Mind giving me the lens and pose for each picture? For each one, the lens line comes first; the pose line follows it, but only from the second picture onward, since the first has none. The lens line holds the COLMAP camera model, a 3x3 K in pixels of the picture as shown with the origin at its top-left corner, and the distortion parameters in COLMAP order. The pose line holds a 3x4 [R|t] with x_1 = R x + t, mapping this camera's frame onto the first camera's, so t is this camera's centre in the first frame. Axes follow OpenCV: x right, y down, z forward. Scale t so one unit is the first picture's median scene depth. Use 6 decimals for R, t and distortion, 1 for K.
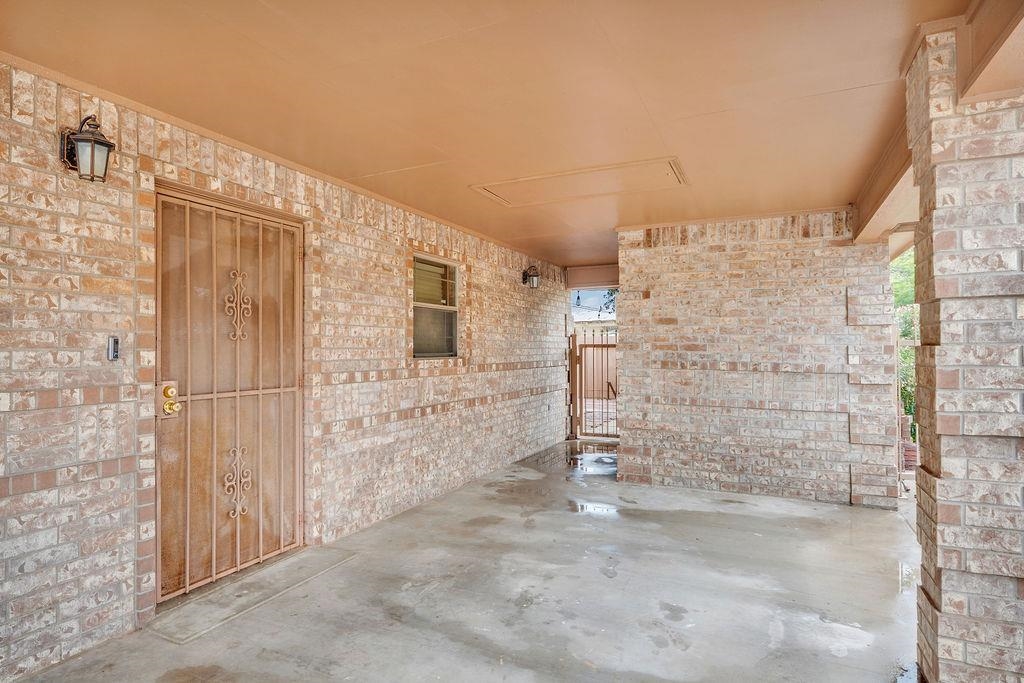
lens RADIAL K [[560.1, 0, 512.0], [0, 560.1, 341.5], [0, 0, 1]] dist [-0.015713, 0.001444]
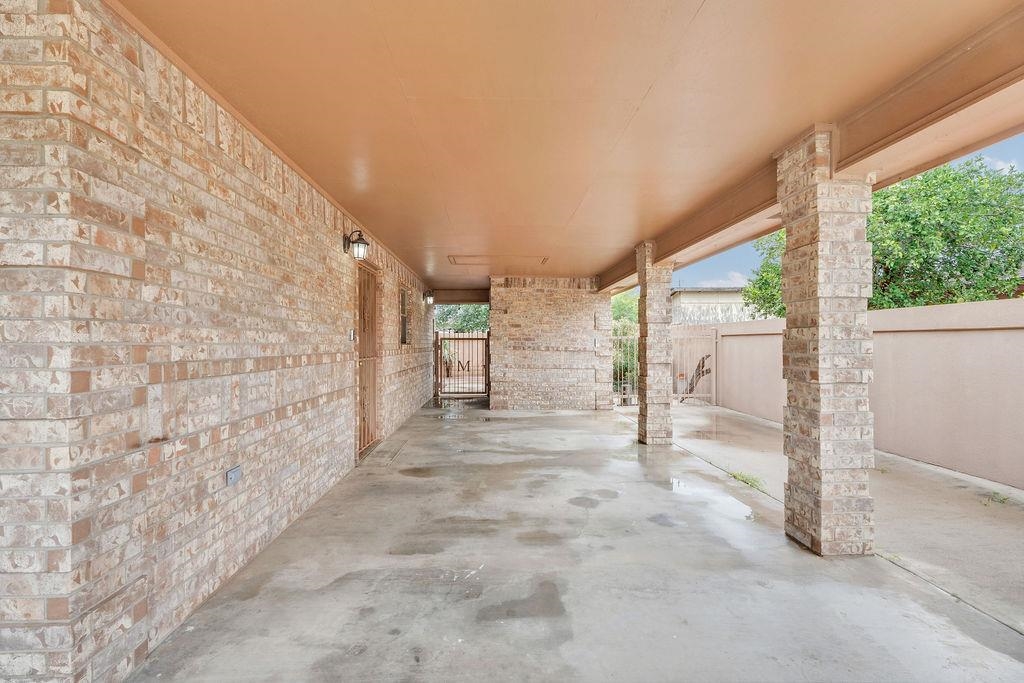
lens RADIAL K [[452.0, 0, 512.5], [0, 452.0, 343.8], [0, 0, 1]] dist [-0.001208, 0.000044]
pose [[0.886882, 0.003682, 0.461981, -0.514569], [-0.009087, 0.999914, 0.009476, 0.013064], [-0.461906, -0.012602, 0.886839, -0.441802]]
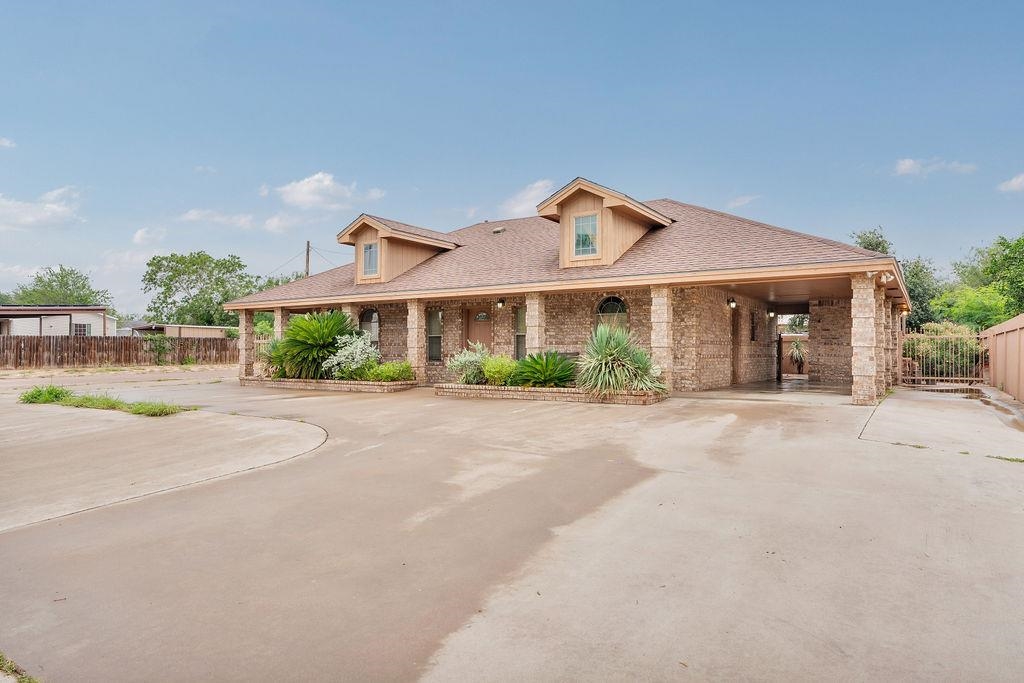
lens RADIAL K [[615.1, 0, 512.0], [0, 615.1, 341.5], [0, 0, 1]] dist [-0.001082, -0.000012]
pose [[0.987842, 0.007894, -0.155258, -1.037592], [-0.008326, 0.999963, -0.002131, 0.056497], [0.155236, 0.003398, 0.987872, -3.000185]]
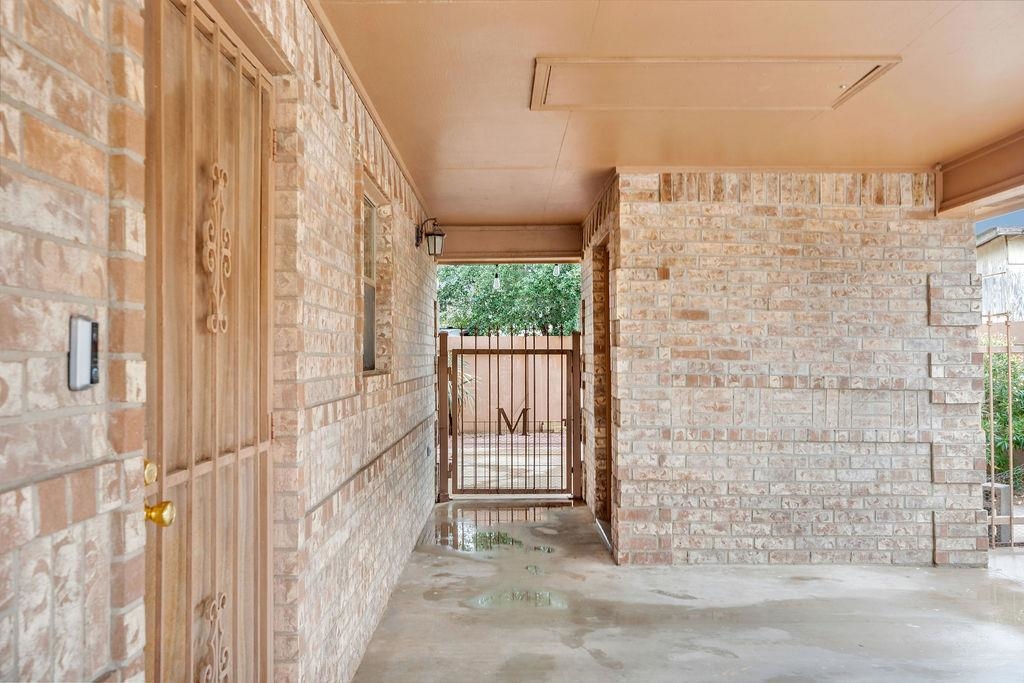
lens RADIAL K [[815.8, 0, 512.0], [0, 815.8, 341.5], [0, 0, 1]] dist [0.001706, 0.002071]
pose [[0.903145, 0.009787, 0.429225, -0.367333], [-0.007535, 0.999947, -0.006944, 0.003900], [-0.429270, 0.003037, 0.903171, 0.244351]]
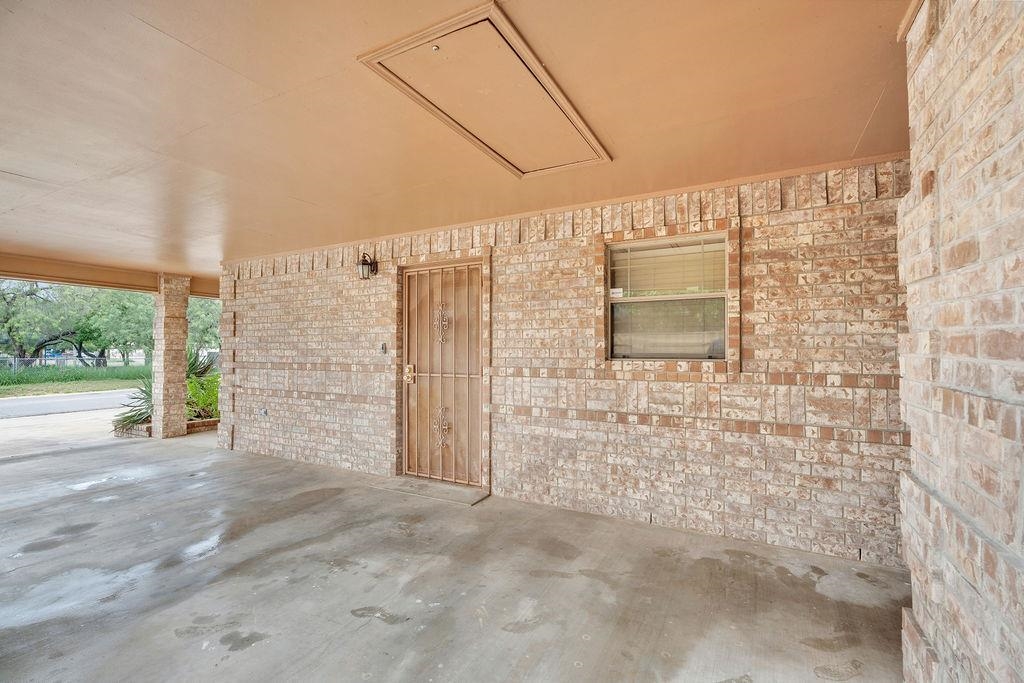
lens RADIAL K [[452.0, 0, 512.5], [0, 452.0, 343.8], [0, 0, 1]] dist [-0.001208, 0.000044]
pose [[-0.059249, -0.009527, -0.998198, 0.579651], [0.013492, 0.999855, -0.010343, 0.010324], [0.998152, -0.014081, -0.059112, 0.864125]]
